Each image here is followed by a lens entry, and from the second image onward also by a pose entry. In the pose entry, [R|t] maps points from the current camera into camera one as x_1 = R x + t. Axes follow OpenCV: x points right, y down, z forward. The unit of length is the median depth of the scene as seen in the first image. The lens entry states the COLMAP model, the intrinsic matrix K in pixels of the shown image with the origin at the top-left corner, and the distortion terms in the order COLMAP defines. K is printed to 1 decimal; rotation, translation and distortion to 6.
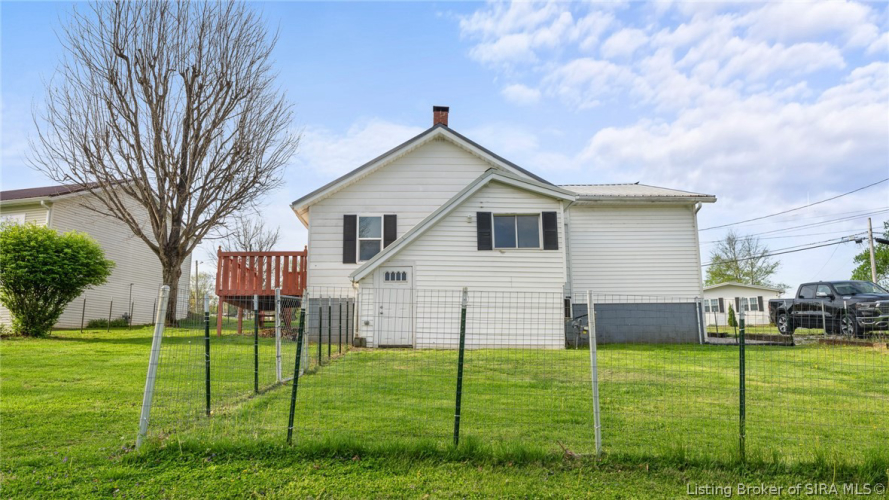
lens RADIAL K [[571.1, 0, 444.5], [0, 571.1, 250.0], [0, 0, 1]] dist [0.000666, 0.000528]
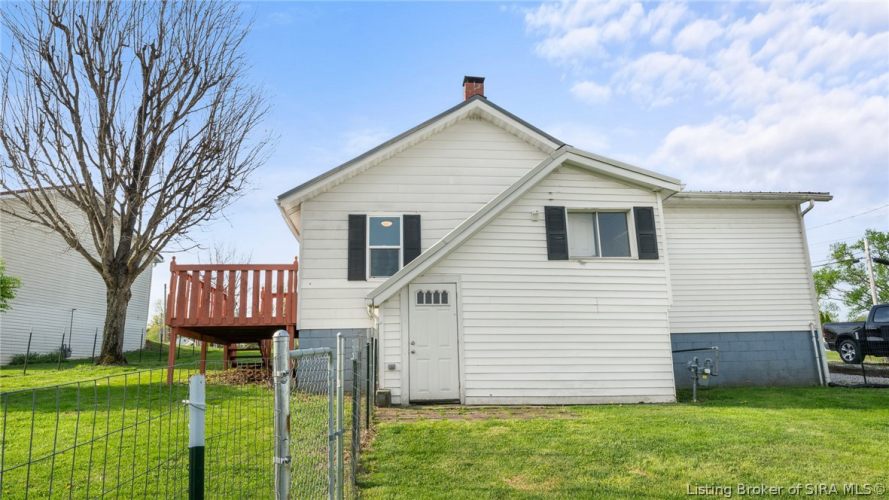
lens RADIAL K [[532.1, 0, 440.2], [0, 532.1, 256.8], [0, 0, 1]] dist [-0.000705, -0.000262]
pose [[0.998247, 0.000201, 0.059191, -0.100244], [0.001808, 0.999424, -0.033900, 0.016348], [-0.059164, 0.033947, 0.997671, 0.315495]]
